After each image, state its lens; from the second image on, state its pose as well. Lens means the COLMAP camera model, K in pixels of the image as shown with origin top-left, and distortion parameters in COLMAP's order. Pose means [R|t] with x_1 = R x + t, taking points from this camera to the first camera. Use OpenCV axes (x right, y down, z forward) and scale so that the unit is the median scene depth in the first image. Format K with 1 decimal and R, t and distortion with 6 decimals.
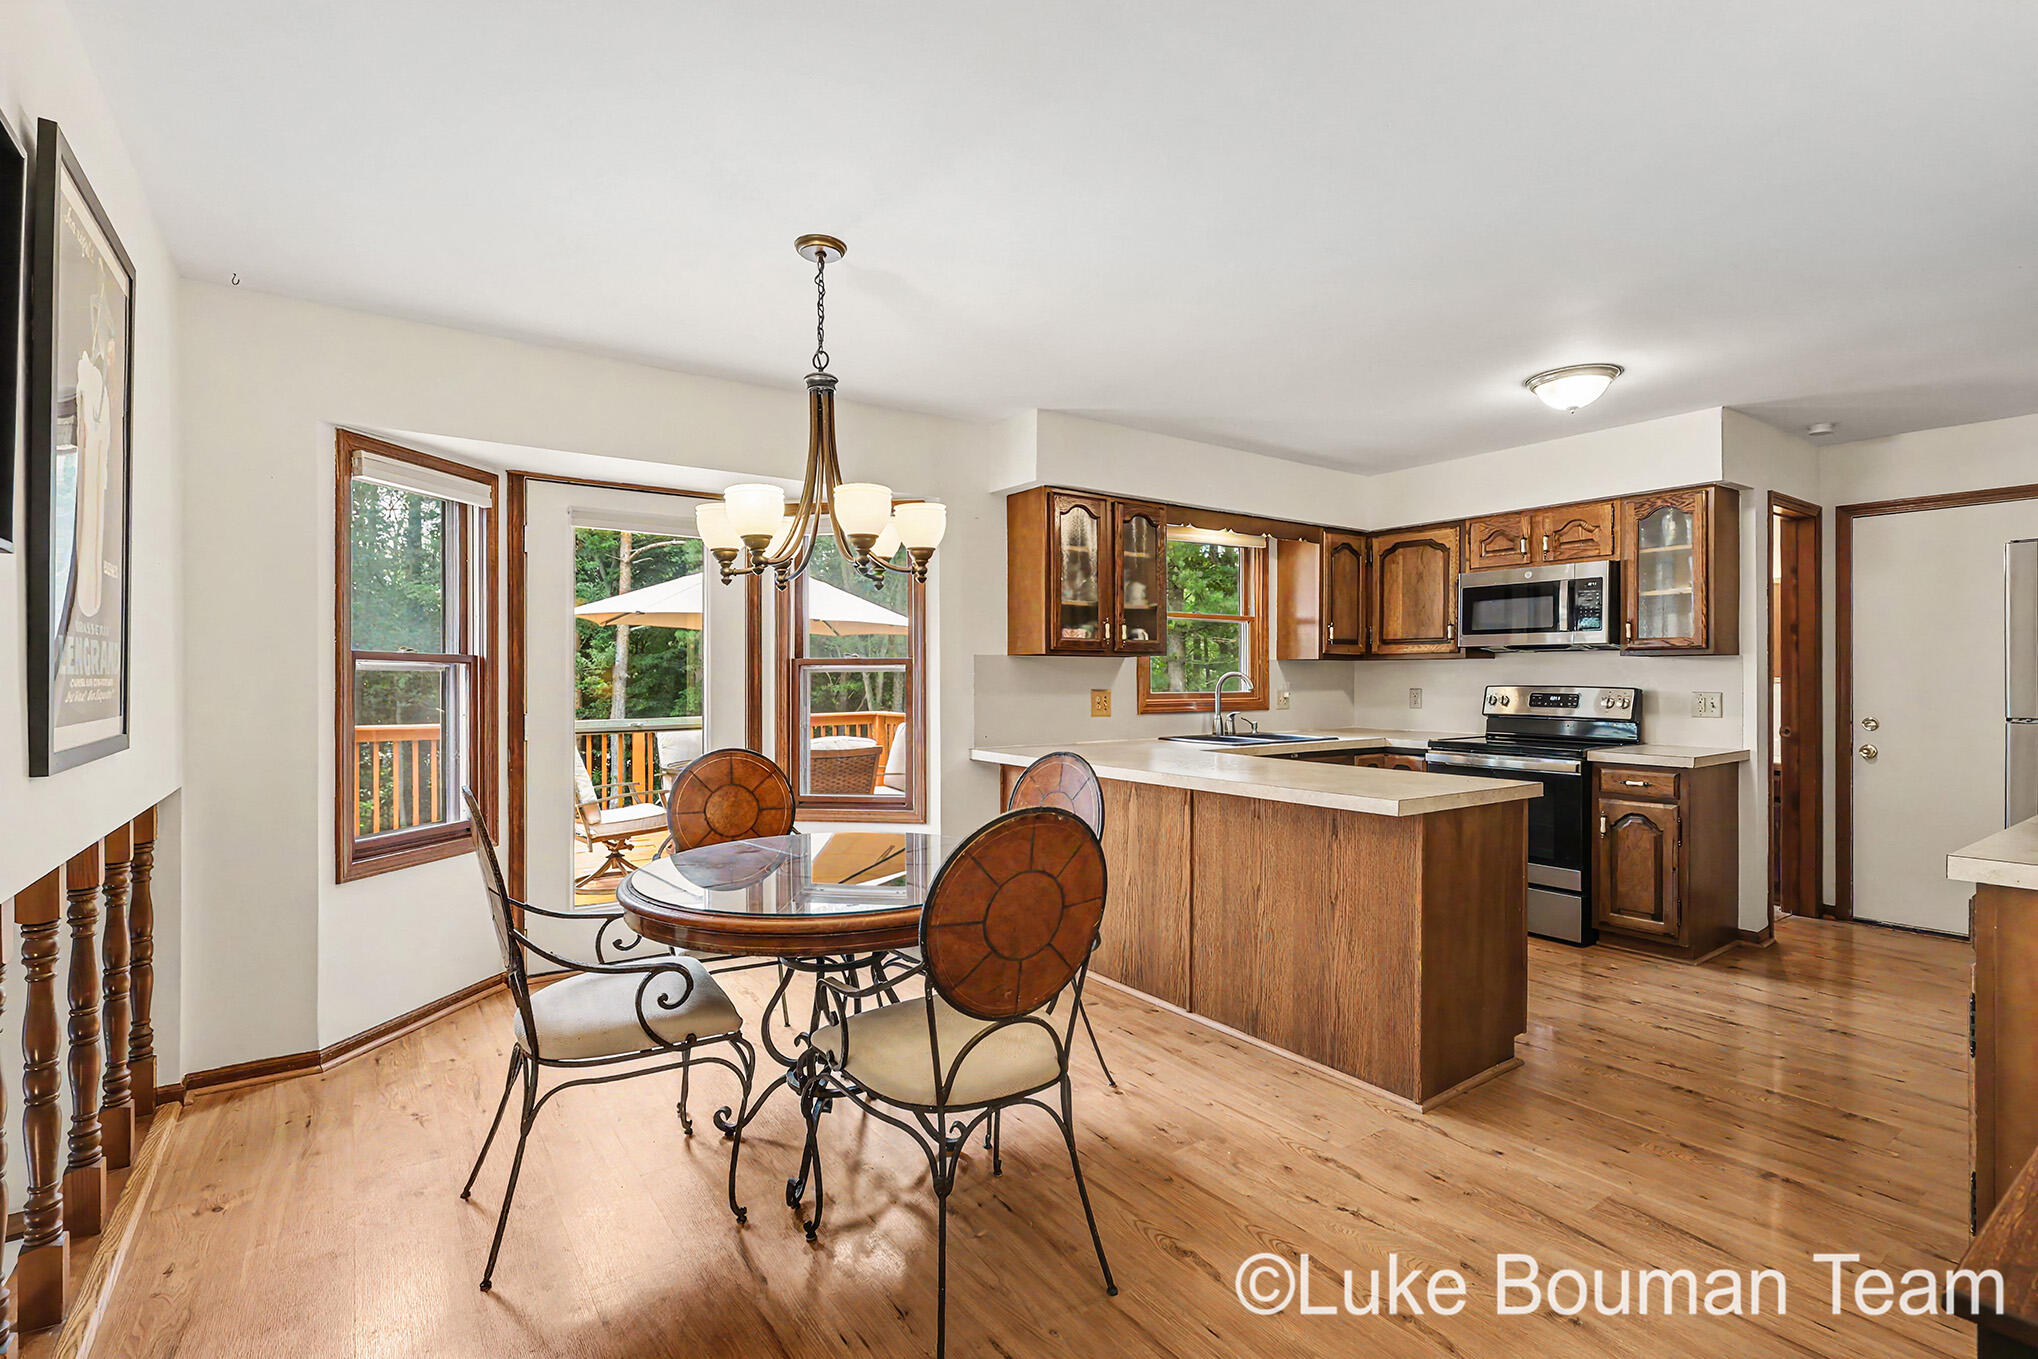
lens RADIAL K [[941.3, 0, 1019.6], [0, 941.3, 687.4], [0, 0, 1]] dist [0.002834, 0.000133]
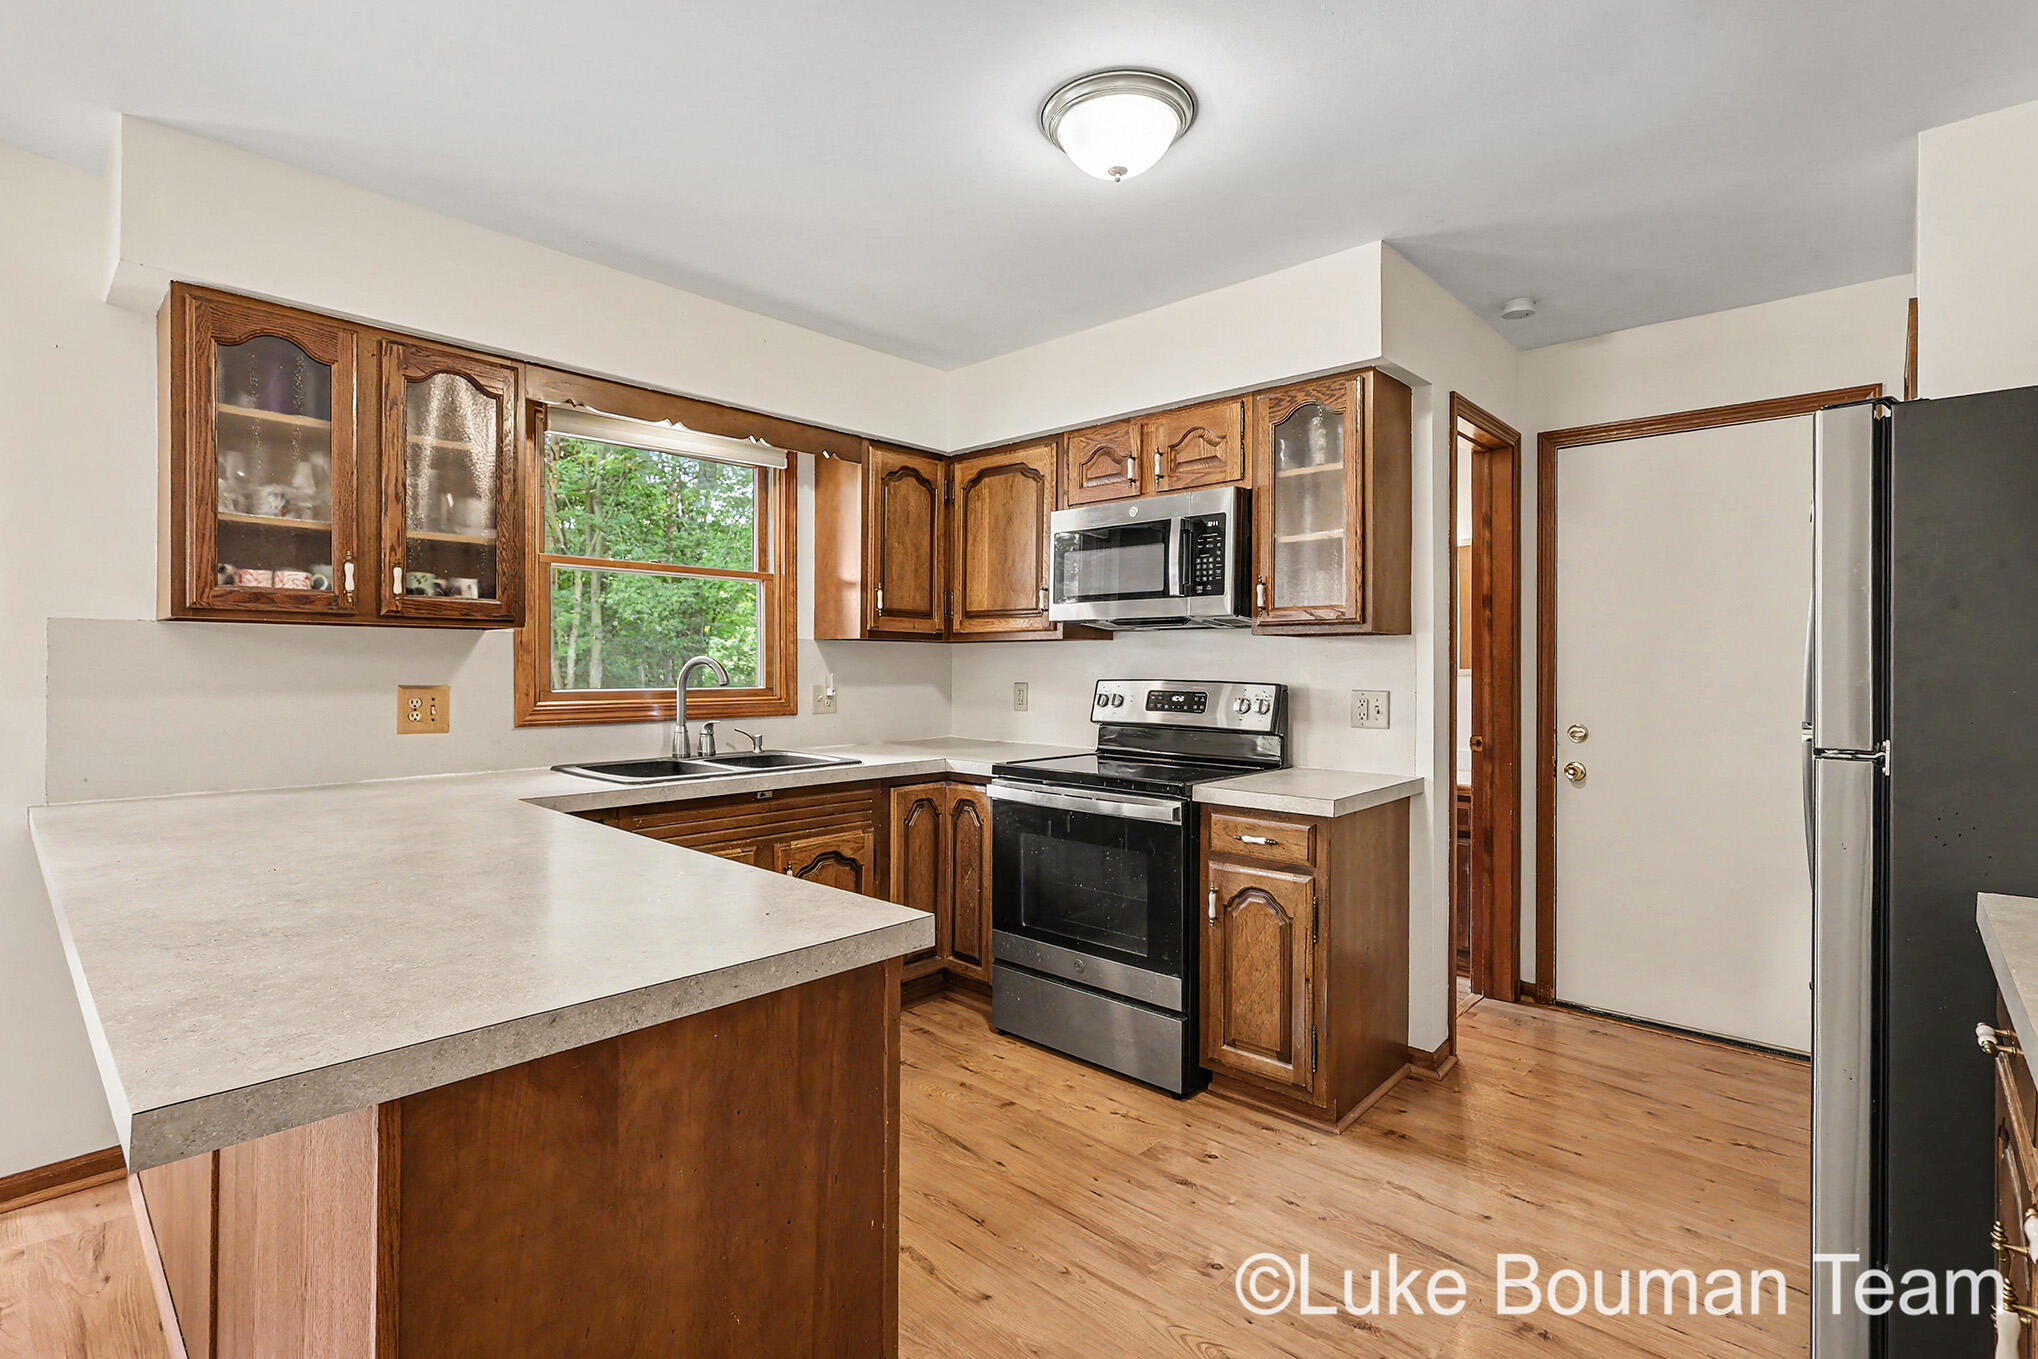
lens RADIAL K [[941.3, 0, 1019.0], [0, 941.3, 679.5], [0, 0, 1]] dist [0.000746, 0.000198]
pose [[0.978689, 0.001119, 0.205344, 0.332392], [-0.001668, 0.999995, 0.002504, -0.003808], [-0.205340, -0.002794, 0.978687, 0.379466]]
